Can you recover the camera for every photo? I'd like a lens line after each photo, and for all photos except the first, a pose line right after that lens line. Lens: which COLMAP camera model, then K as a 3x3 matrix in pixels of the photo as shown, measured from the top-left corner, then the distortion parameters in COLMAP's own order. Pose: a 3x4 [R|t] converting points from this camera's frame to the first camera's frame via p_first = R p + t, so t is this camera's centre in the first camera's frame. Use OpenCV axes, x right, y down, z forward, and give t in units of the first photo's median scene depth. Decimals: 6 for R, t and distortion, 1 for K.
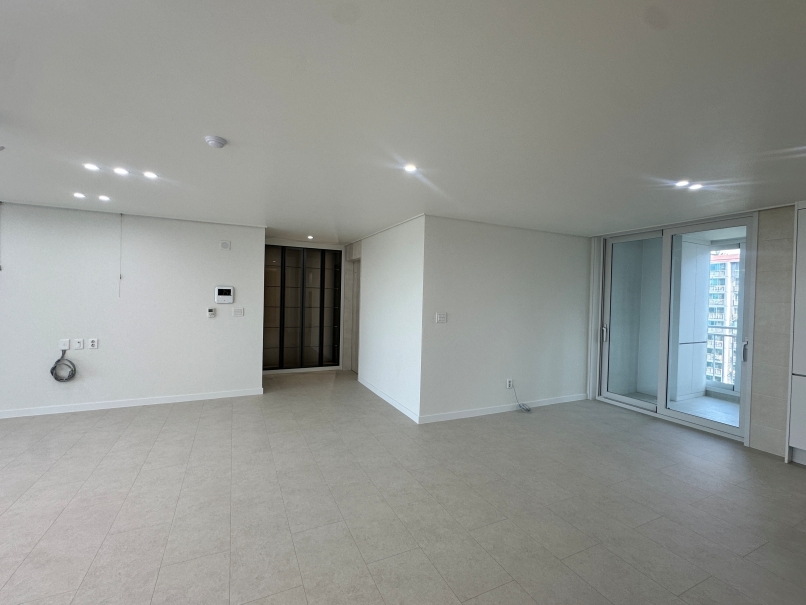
lens RADIAL K [[351.0, 0, 397.2], [0, 351.0, 301.7], [0, 0, 1]] dist [-0.001978, -0.000881]
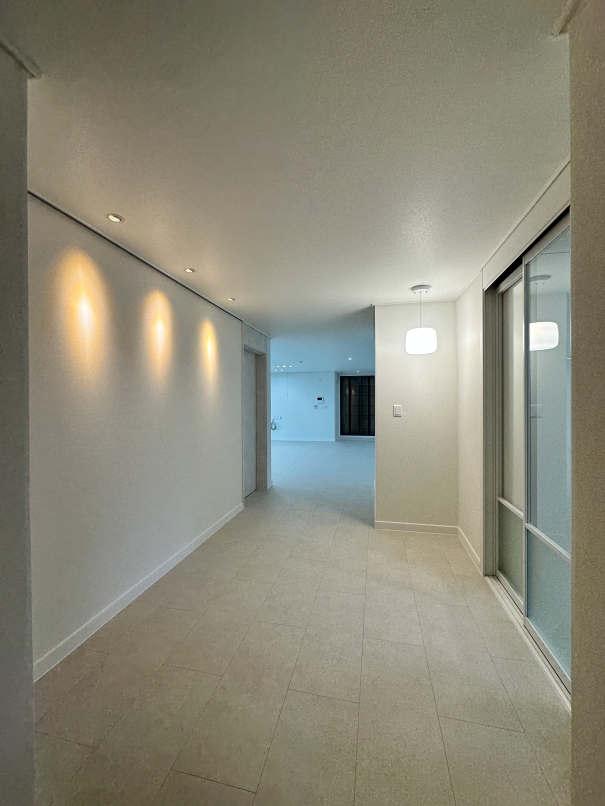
lens RADIAL K [[321.4, 0, 297.6], [0, 321.4, 402.9], [0, 0, 1]] dist [-0.003888, 0.000600]
pose [[0.778261, -0.023763, -0.627491, 0.838808], [0.012157, 0.999667, -0.022779, 0.052990], [0.627823, 0.010099, 0.778291, -0.902657]]
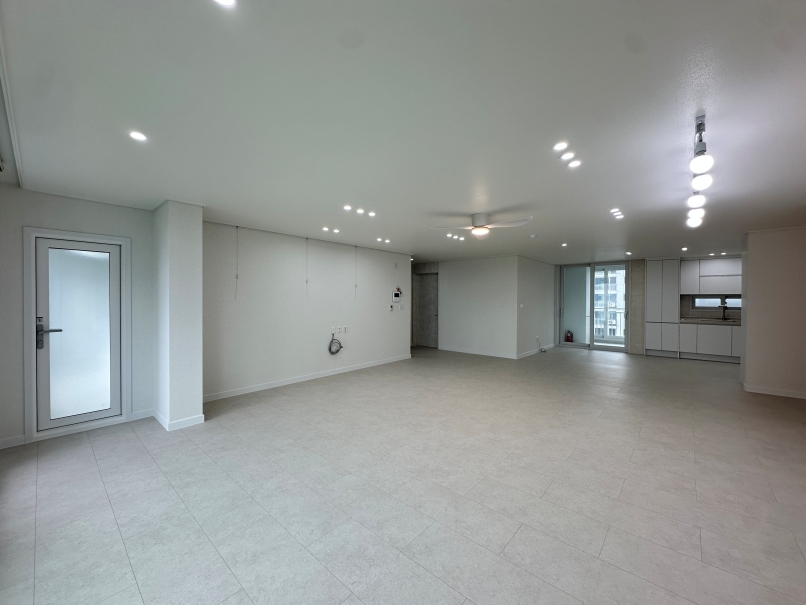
lens RADIAL K [[321.4, 0, 398.4], [0, 321.4, 301.1], [0, 0, 1]] dist [-0.003888, 0.000600]
pose [[0.922710, -0.022620, 0.384830, -1.061626], [0.024477, 0.999700, 0.000072, 0.000766], [-0.384717, 0.009353, 0.922987, -0.363282]]
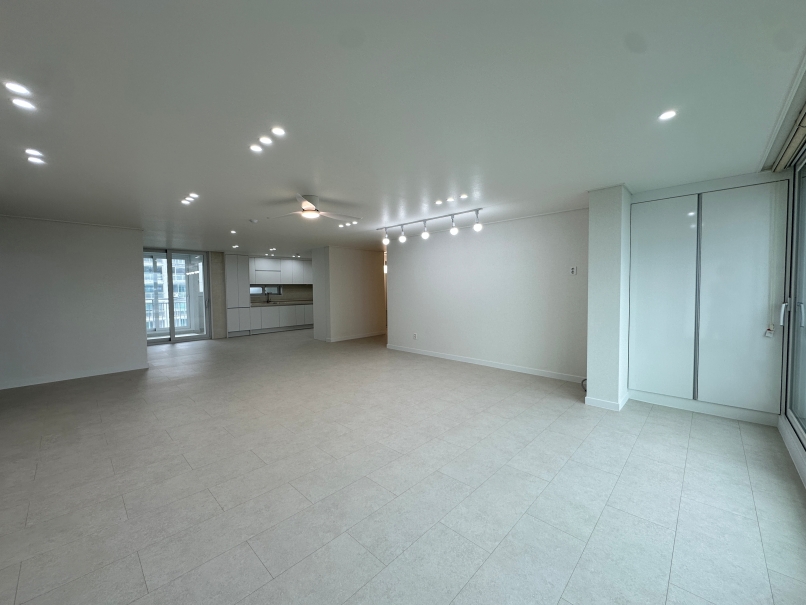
lens RADIAL K [[321.4, 0, 404.6], [0, 321.4, 307.1], [0, 0, 1]] dist [-0.003888, 0.000600]
pose [[-0.353382, -0.076235, 0.932368, -1.363746], [0.021006, 0.995776, 0.089381, -0.014030], [-0.935243, 0.051171, -0.350288, 0.370769]]
